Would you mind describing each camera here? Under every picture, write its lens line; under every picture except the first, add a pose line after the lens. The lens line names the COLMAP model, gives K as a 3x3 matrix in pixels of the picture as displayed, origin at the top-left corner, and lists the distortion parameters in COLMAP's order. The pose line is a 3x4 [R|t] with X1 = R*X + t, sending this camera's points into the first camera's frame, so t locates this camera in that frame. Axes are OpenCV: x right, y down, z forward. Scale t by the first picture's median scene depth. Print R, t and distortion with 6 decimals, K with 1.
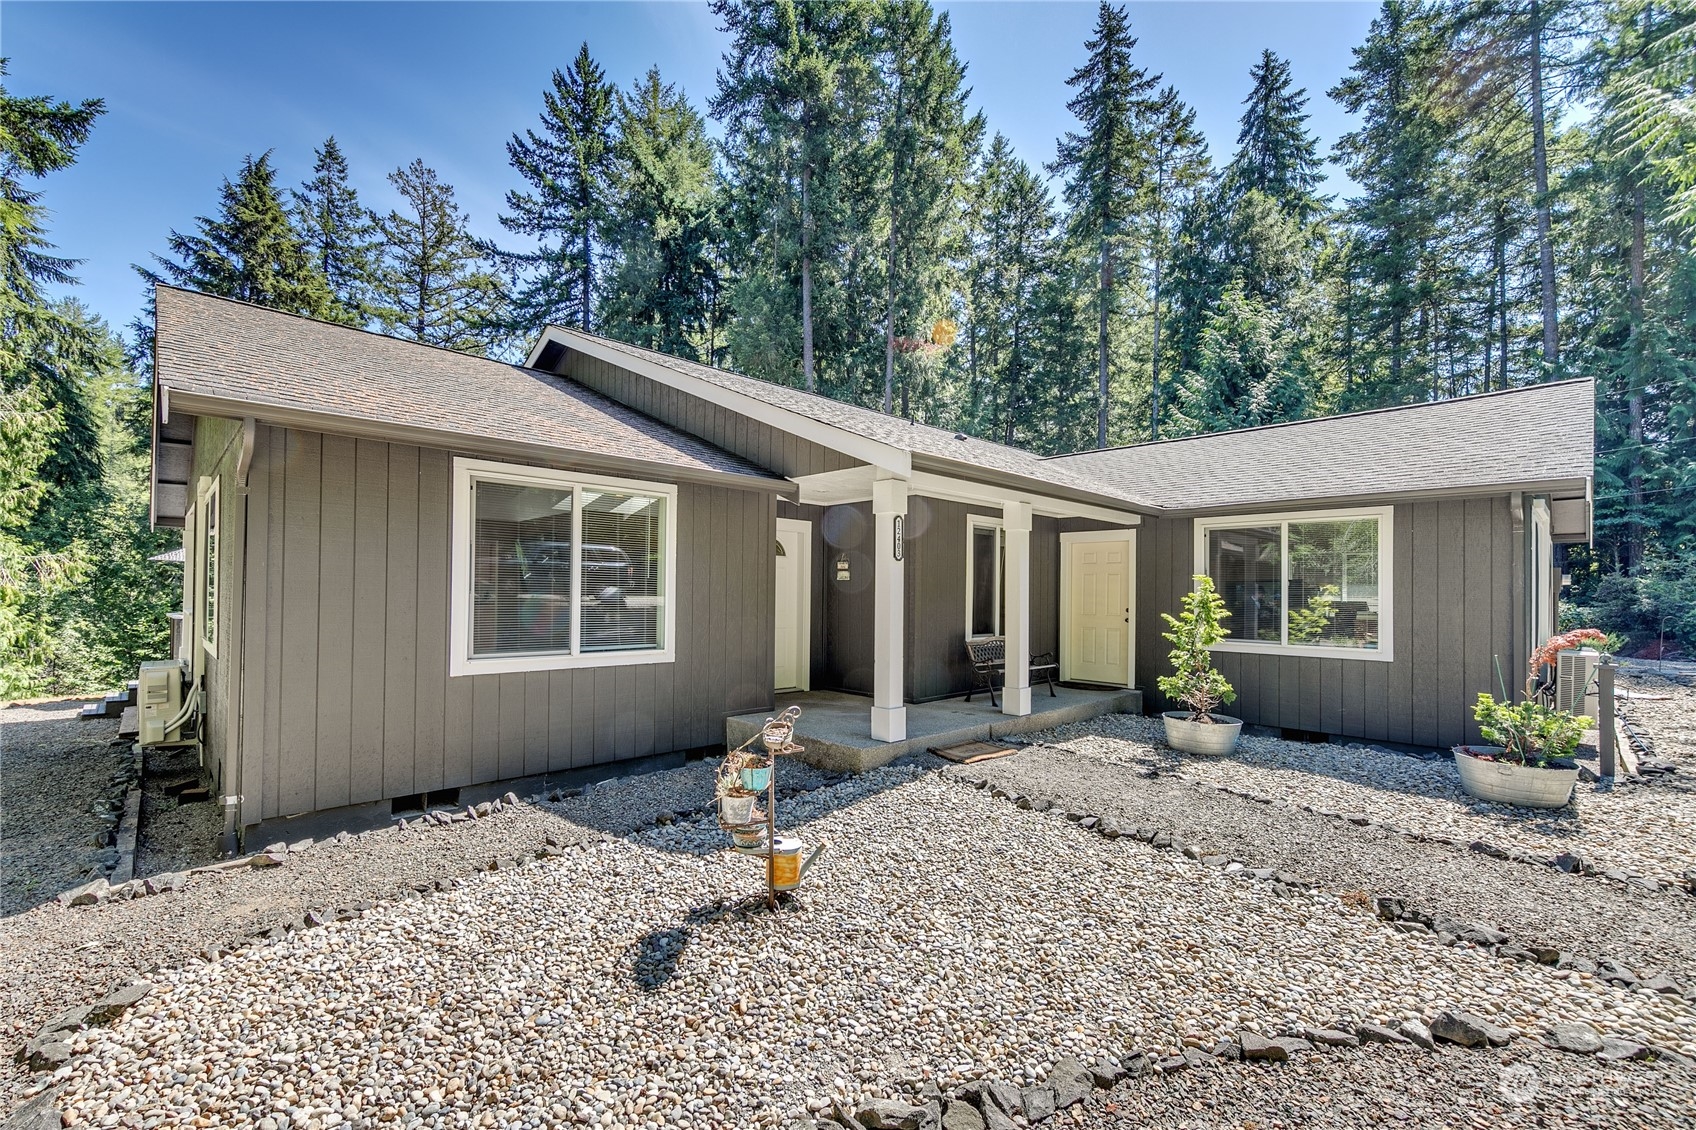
lens RADIAL K [[707.7, 0, 799.8], [0, 707.7, 590.2], [0, 0, 1]] dist [-0.000255, 0.001756]
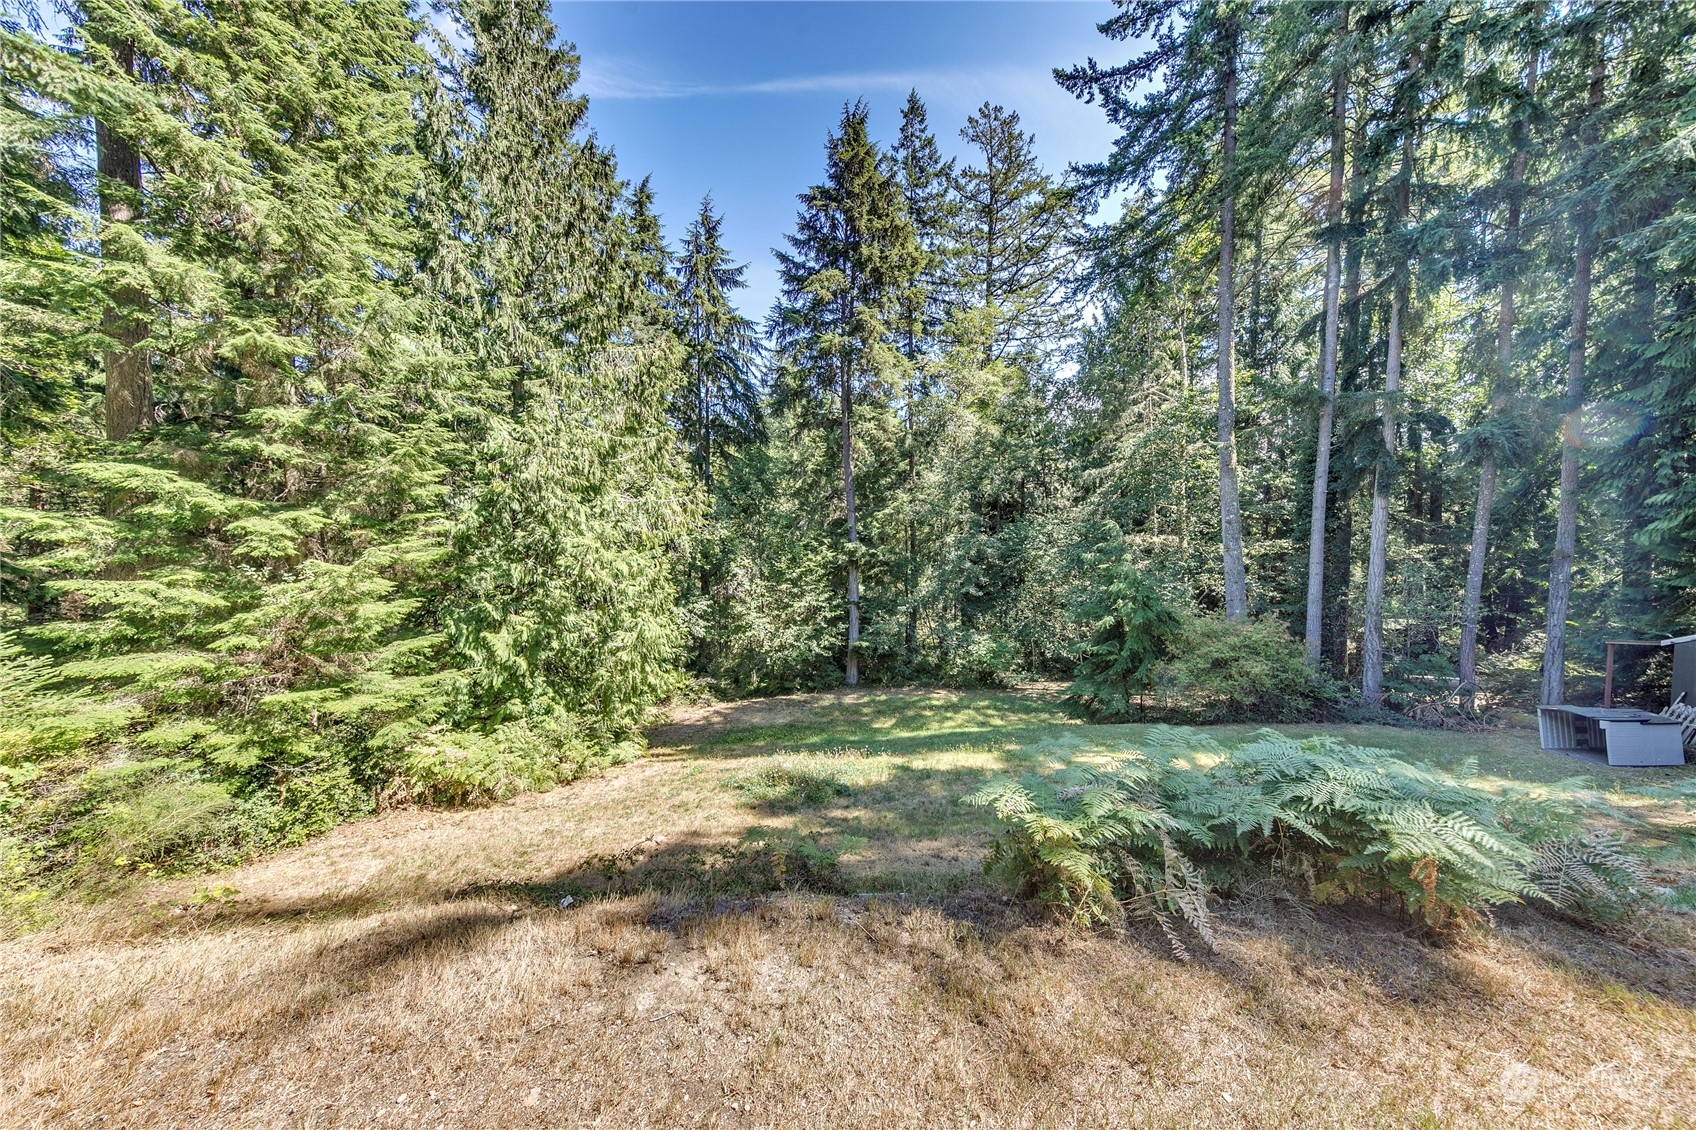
lens RADIAL K [[536.7, 0, 844.5], [0, 536.7, 556.8], [0, 0, 1]] dist [0.010665, -0.000323]
pose [[0.743862, 0.010556, -0.668250, -0.240975], [0.030235, 0.998320, 0.049425, -0.000159], [0.667649, -0.056970, 0.742294, 0.367902]]
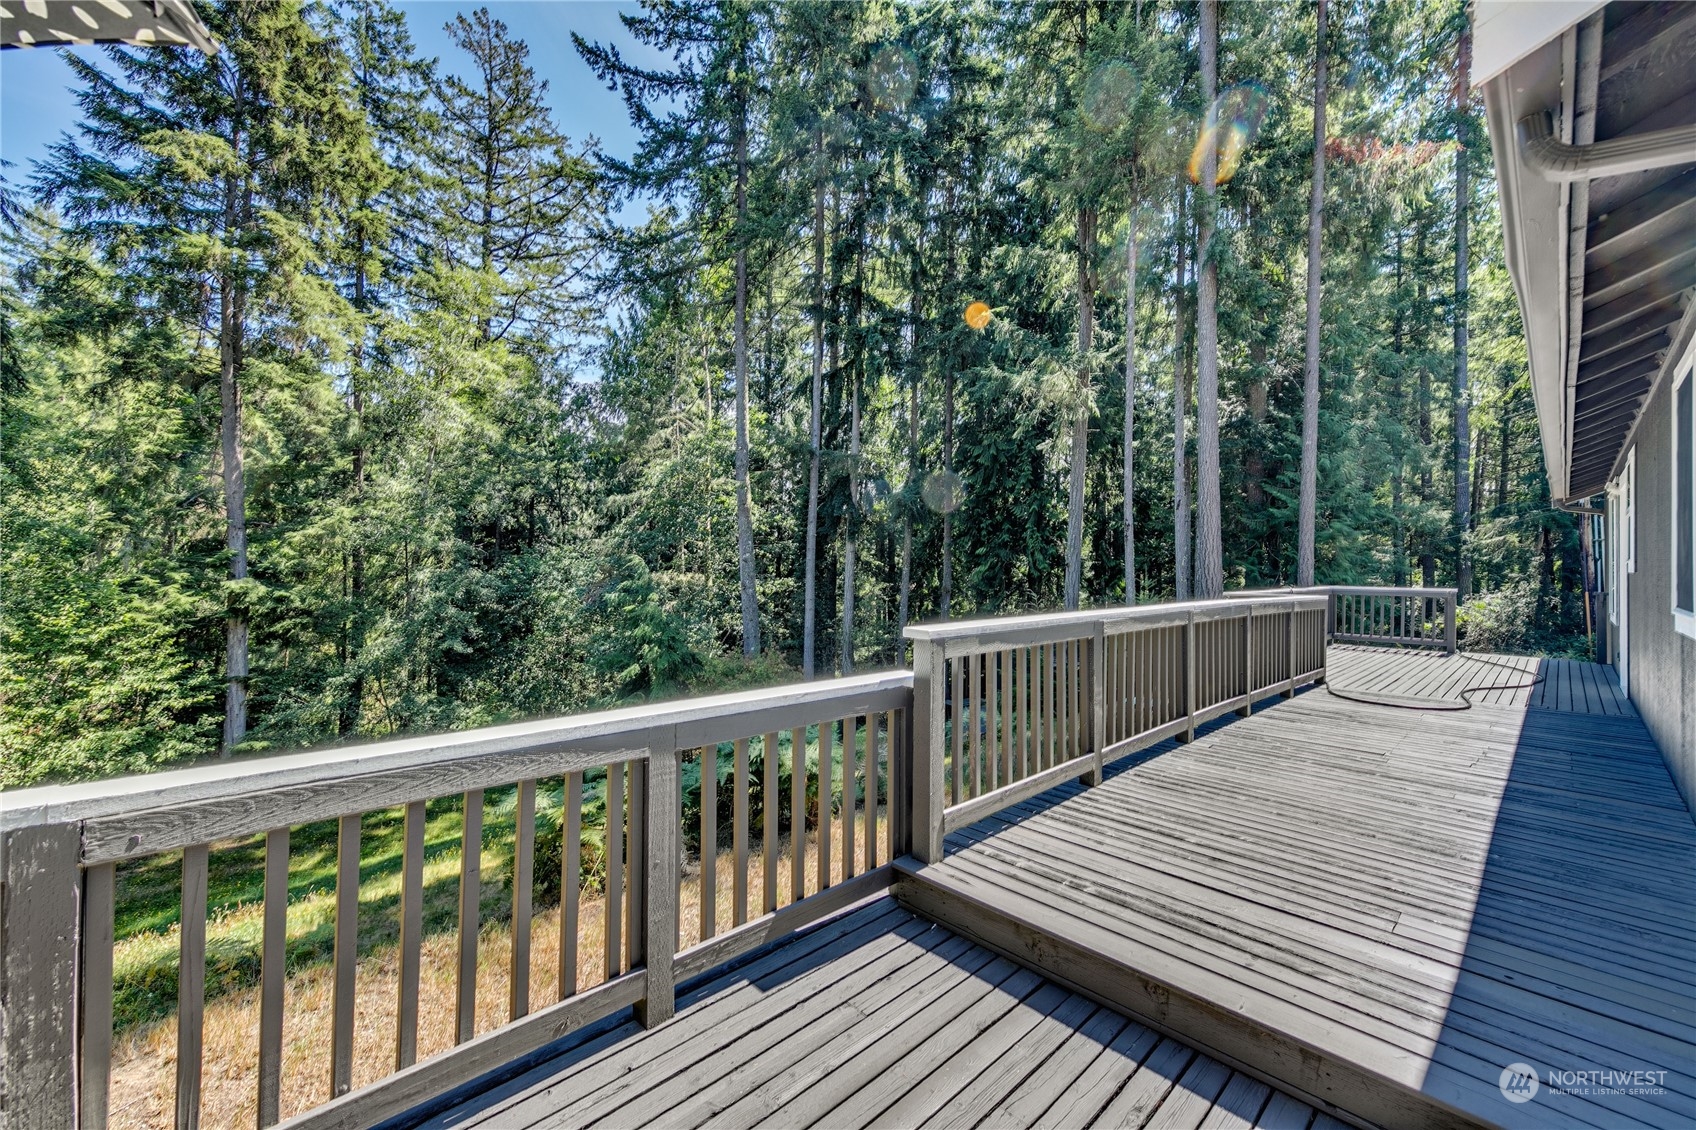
lens RADIAL K [[687.2, 0, 852.9], [0, 687.2, 558.5], [0, 0, 1]] dist [0.004192, -0.000324]
pose [[0.999600, -0.003834, 0.028007, -0.227440], [0.003754, 0.999989, 0.002914, -0.000039], [-0.028018, -0.002808, 0.999603, 0.331281]]
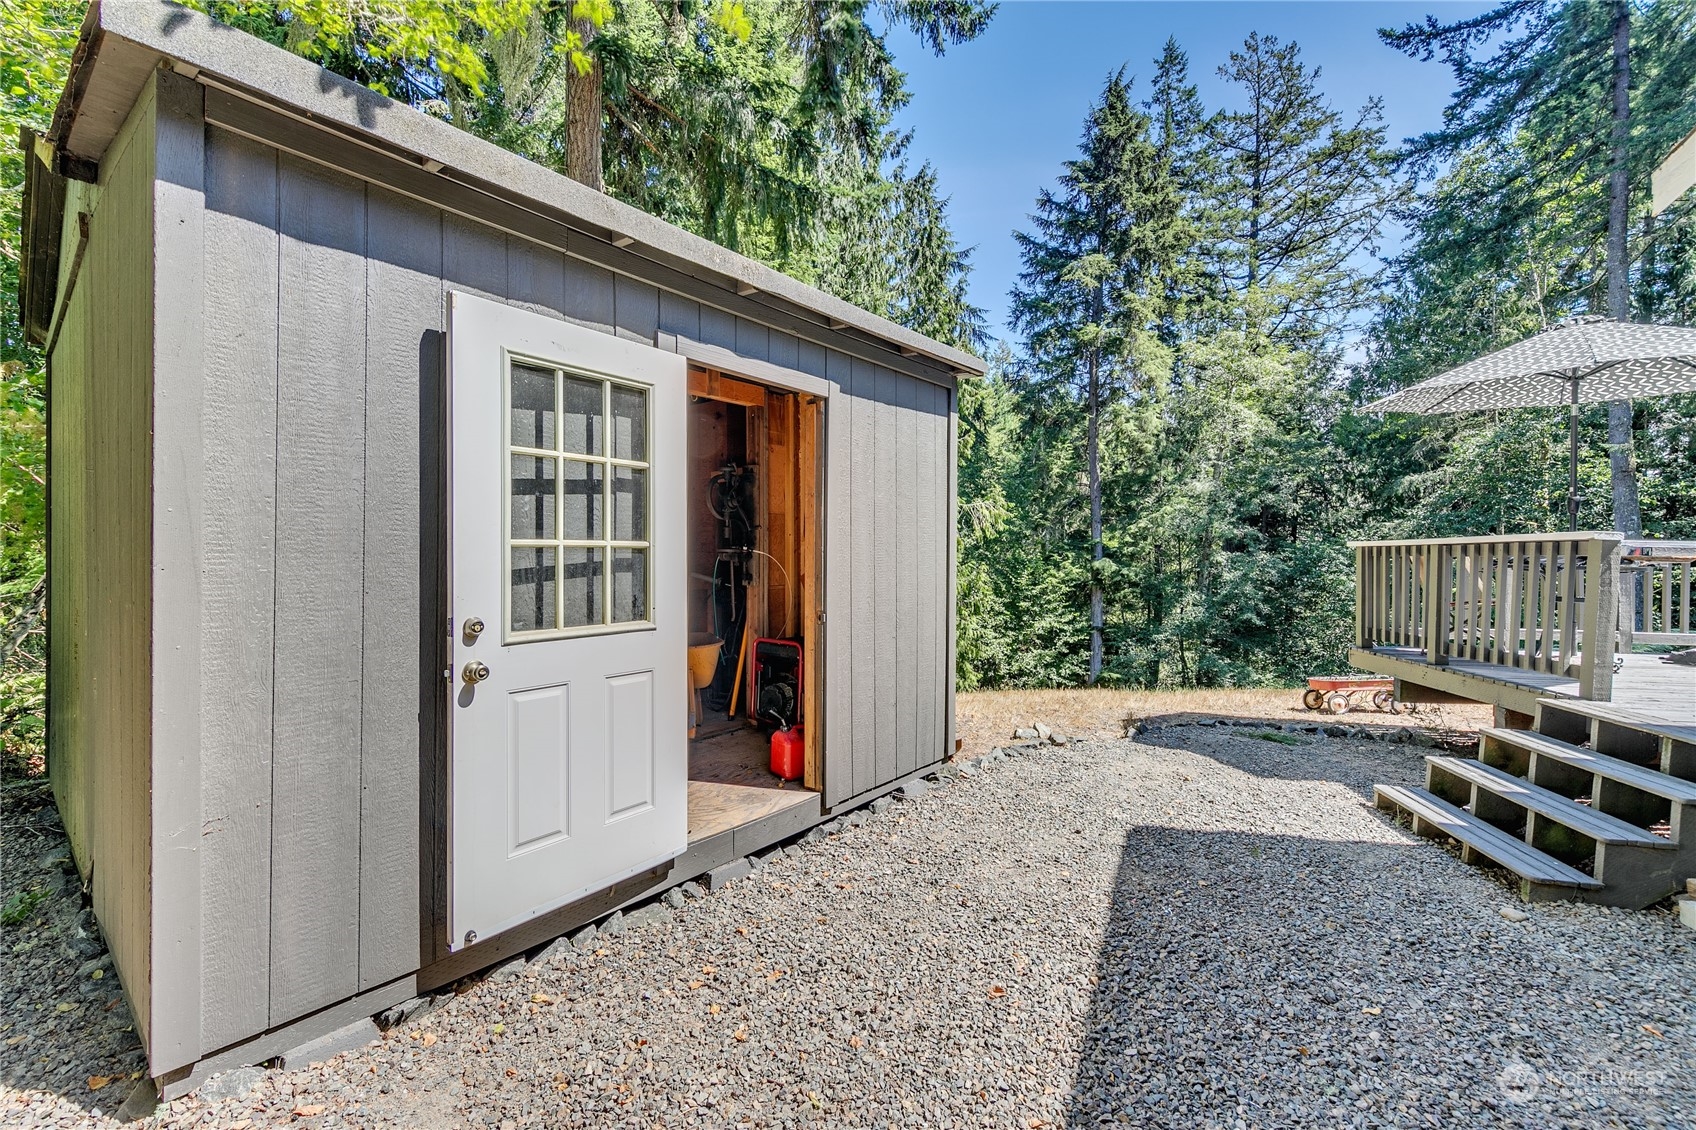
lens RADIAL K [[707.7, 0, 847.1], [0, 707.7, 552.9], [0, 0, 1]] dist [-0.000255, 0.001756]
pose [[0.604457, -0.001729, -0.796636, -0.238059], [0.002297, 0.999997, -0.000427, 0.012048], [0.796634, -0.001572, 0.604459, 0.160690]]
